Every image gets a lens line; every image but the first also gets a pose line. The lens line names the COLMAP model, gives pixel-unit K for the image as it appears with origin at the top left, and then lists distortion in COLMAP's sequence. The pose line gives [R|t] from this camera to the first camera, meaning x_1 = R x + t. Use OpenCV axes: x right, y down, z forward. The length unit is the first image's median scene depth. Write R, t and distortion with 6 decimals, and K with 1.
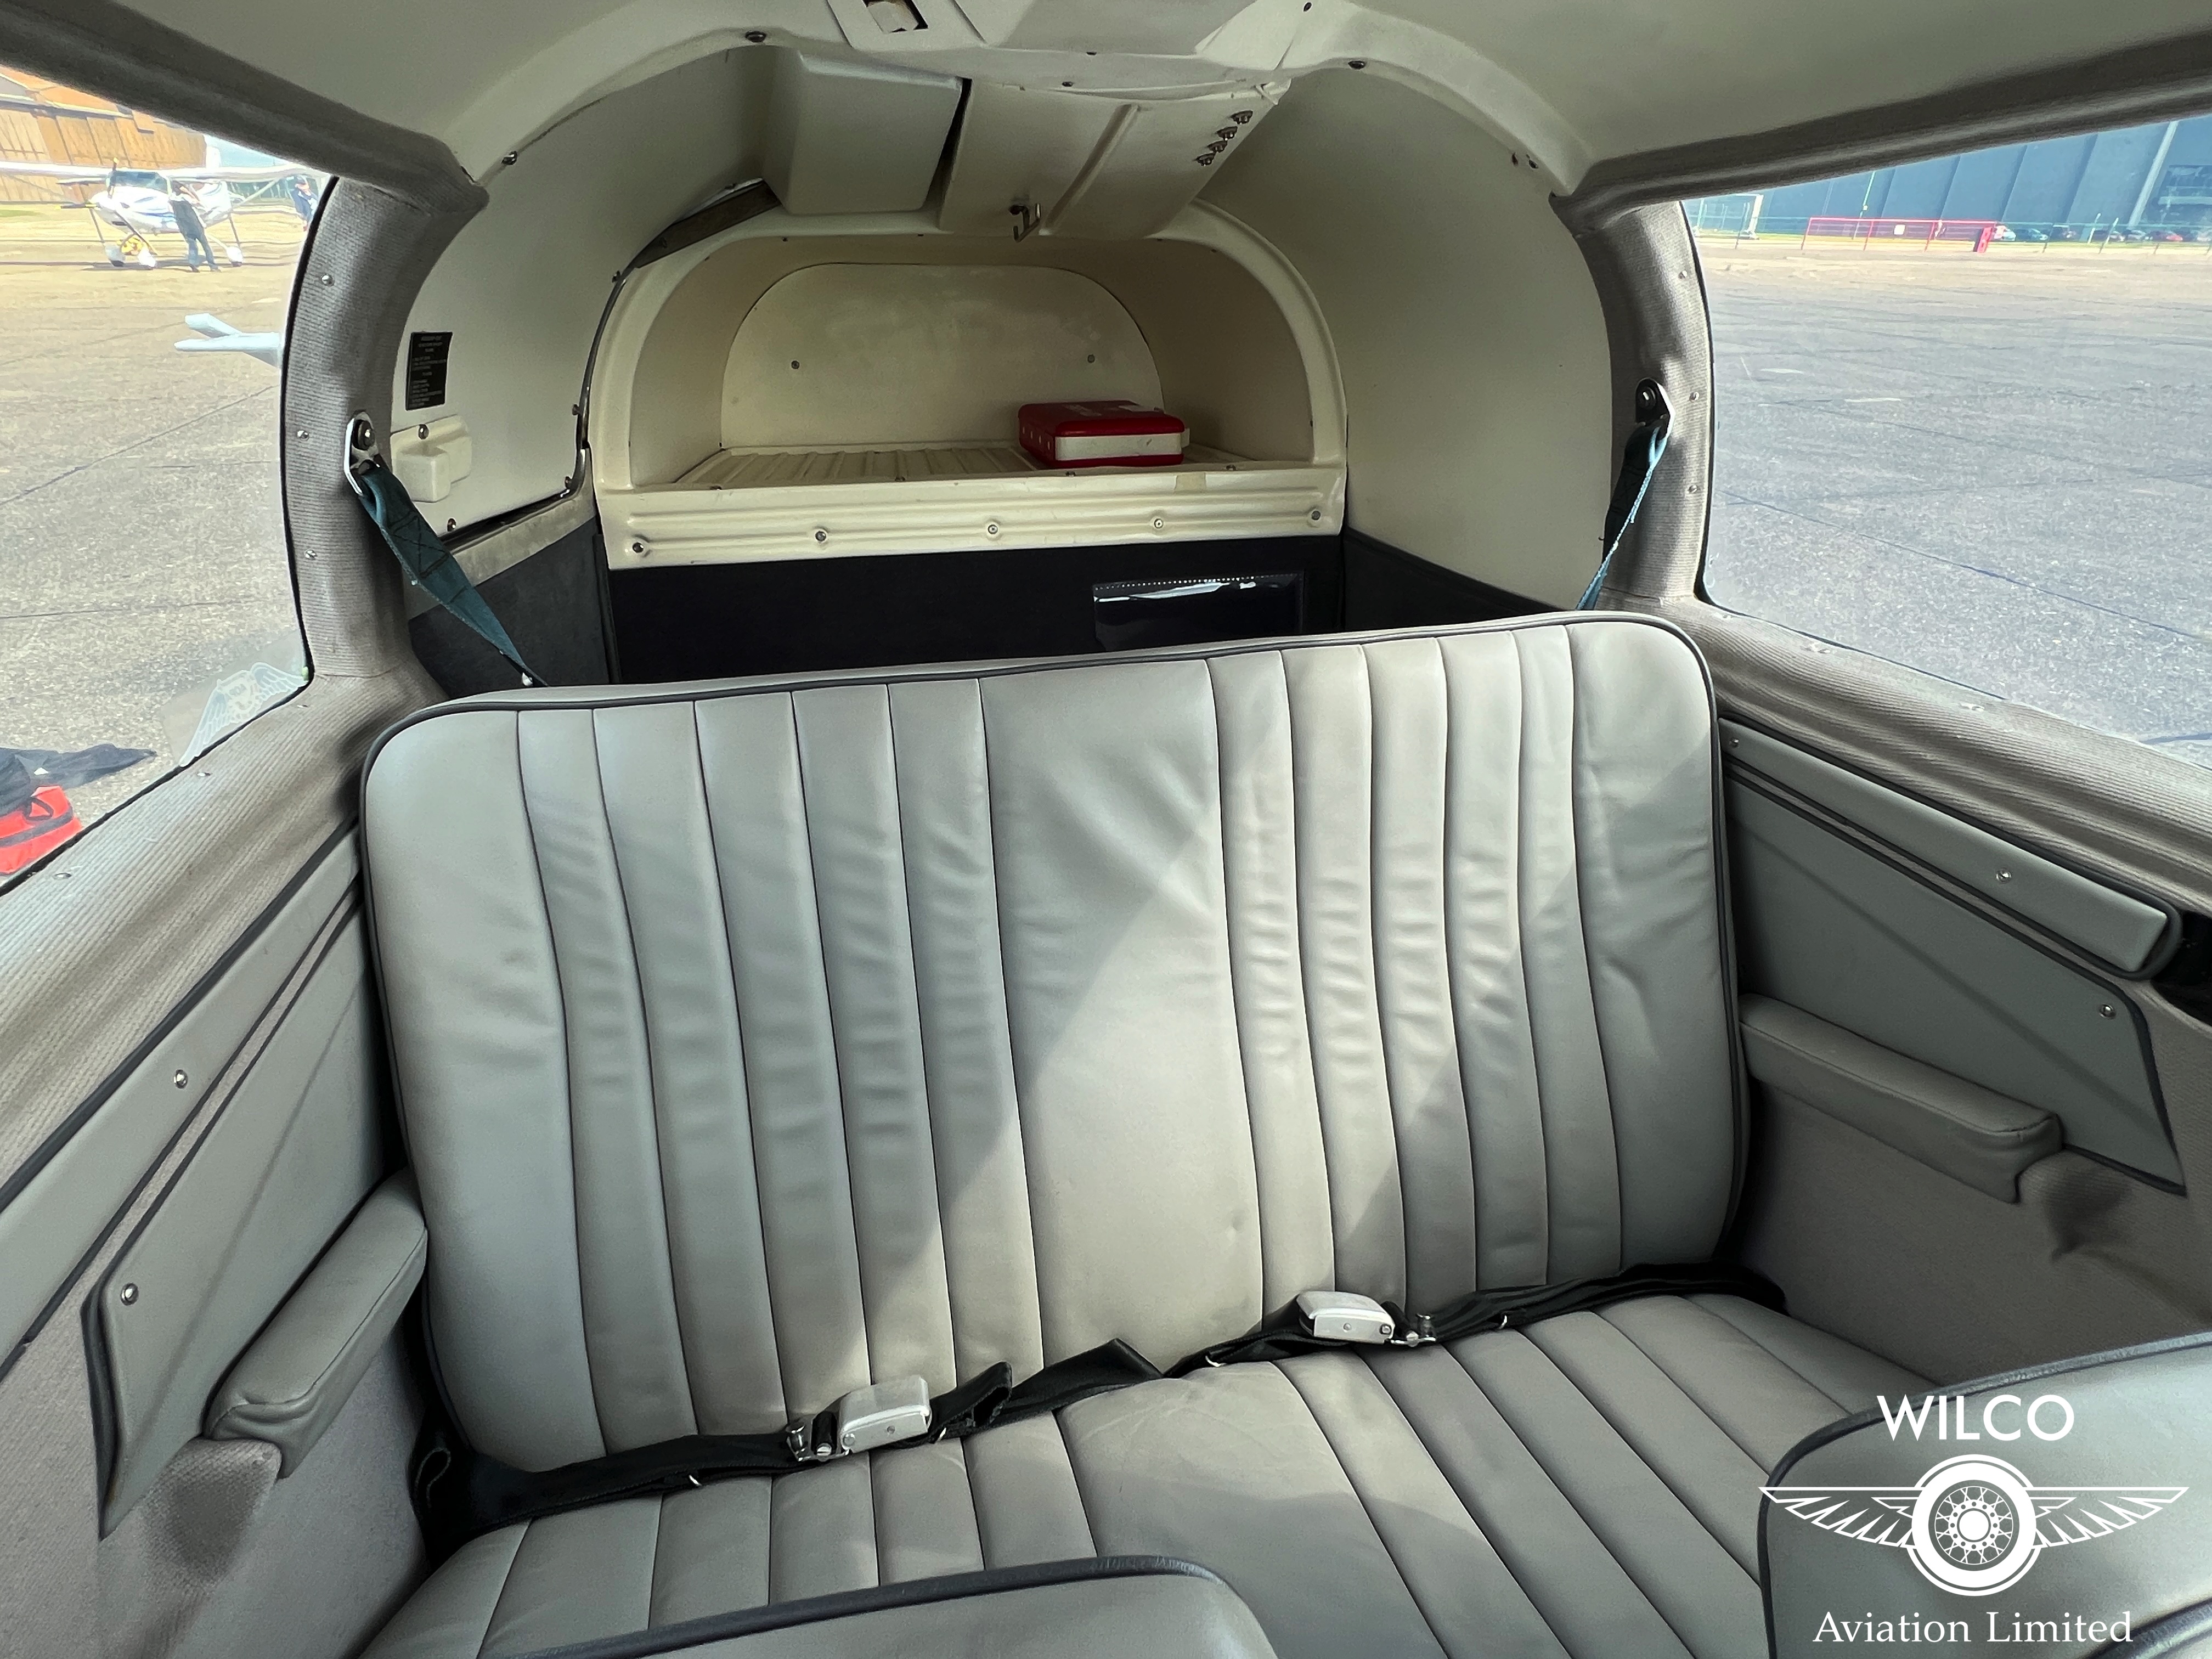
lens RADIAL K [[1168.5, 0, 1098.3], [0, 1168.5, 852.2], [0, 0, 1]] dist [-0.005617, 0.003268]
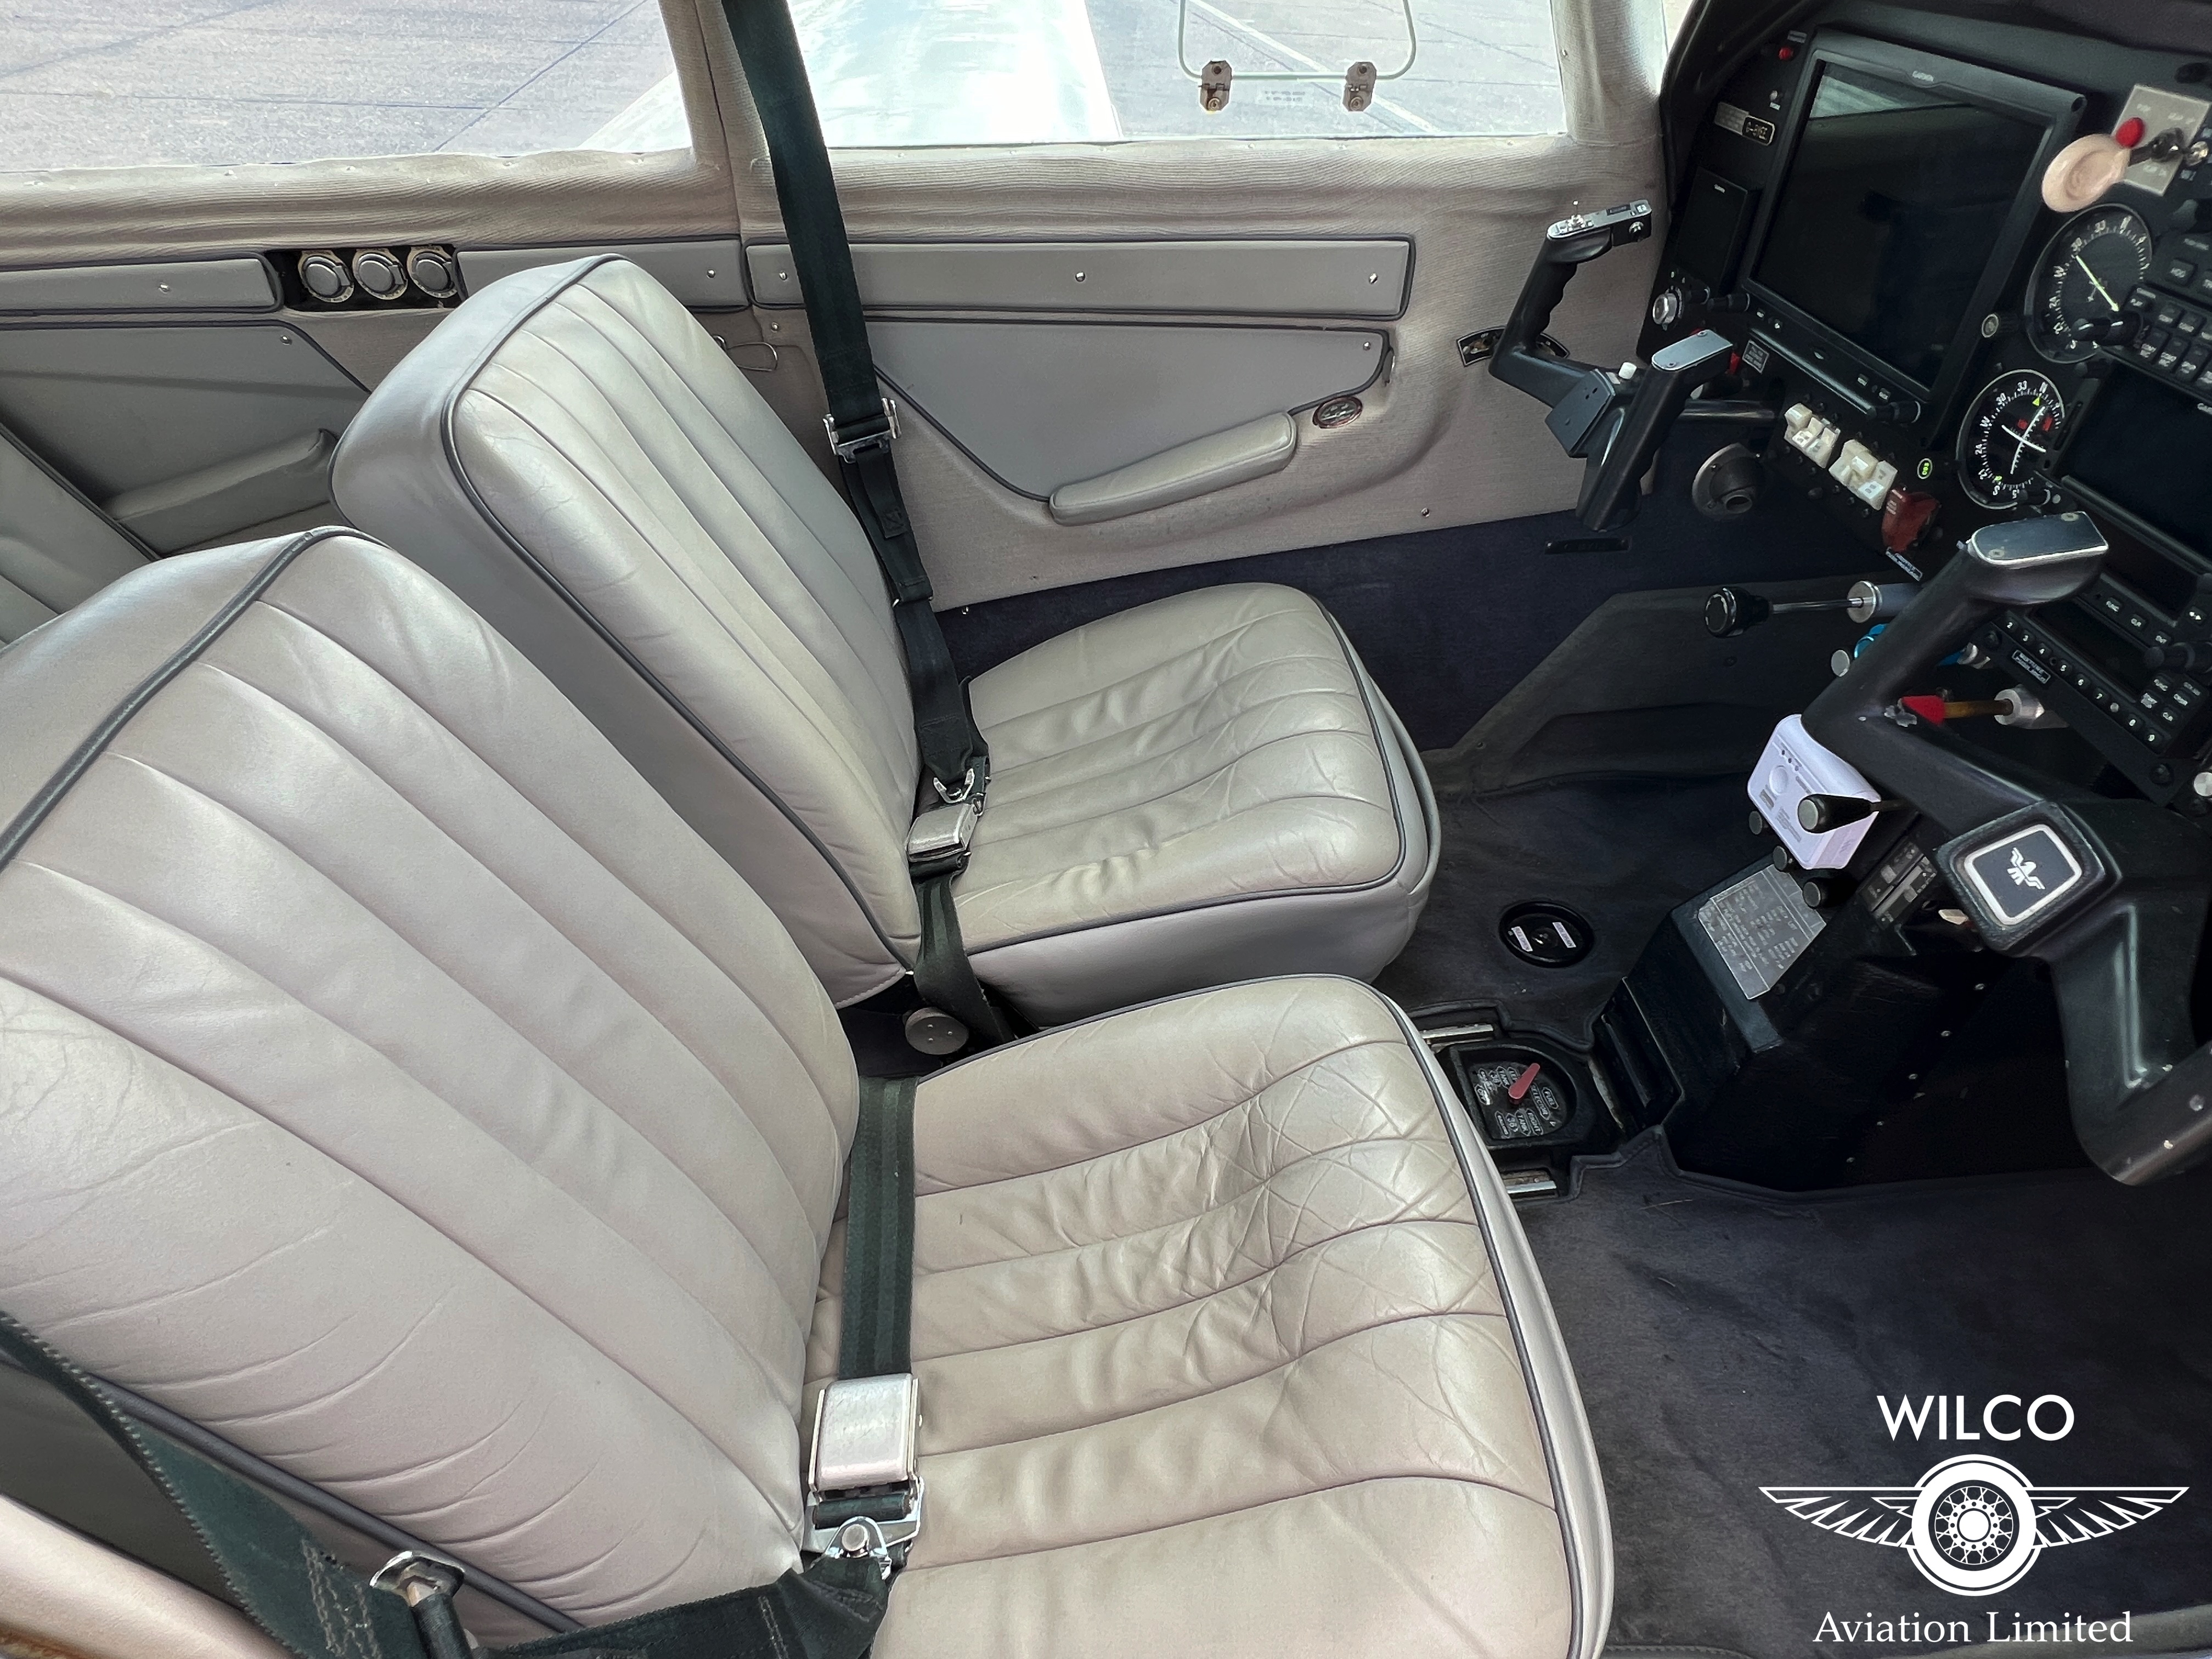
lens RADIAL K [[1168.5, 0, 1096.2], [0, 1168.5, 843.2], [0, 0, 1]] dist [-0.005617, 0.003268]
pose [[0.146031, -0.650220, 0.745579, -0.451583], [0.447715, 0.715498, 0.536296, 0.201042], [-0.882172, 0.255491, 0.395598, -0.321141]]
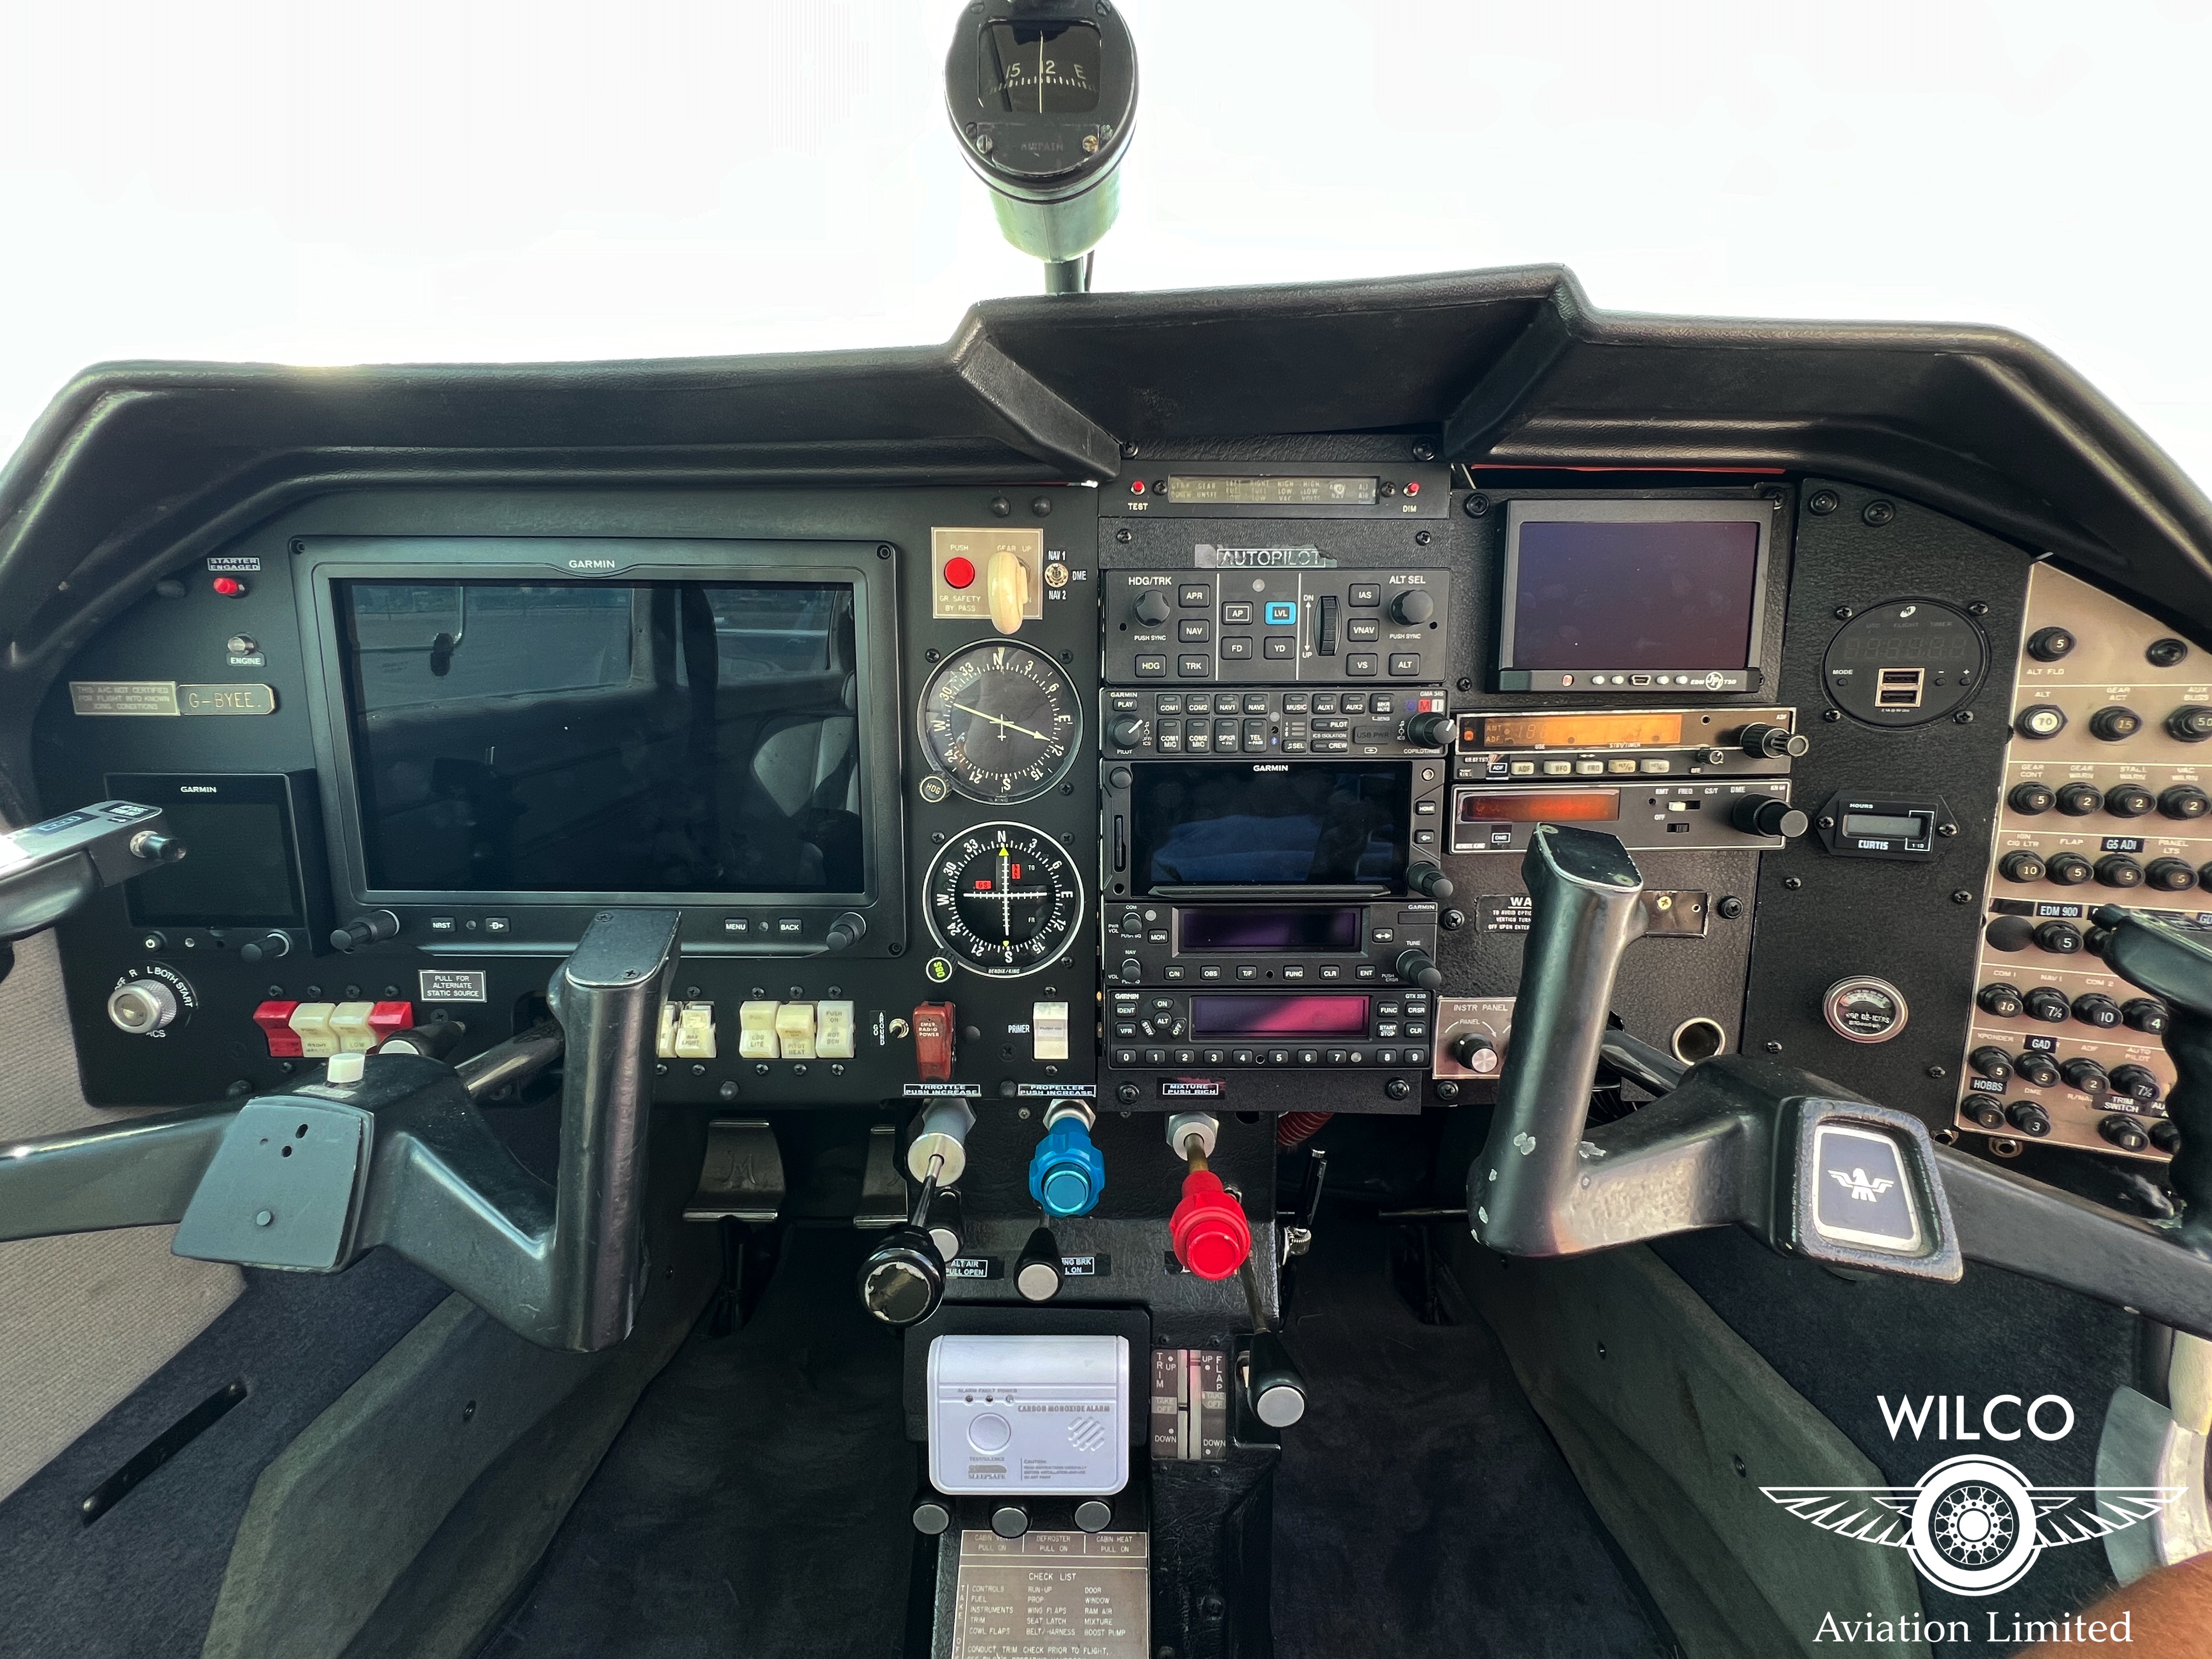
lens RADIAL K [[958.6, 0, 1100.6], [0, 958.6, 832.0], [0, 0, 1]] dist [-0.003149, -0.000427]
pose [[-0.978733, -0.024125, 0.203716, 0.249352], [0.095688, 0.824718, 0.557390, 0.383584], [-0.181455, 0.565029, -0.804870, -0.224049]]
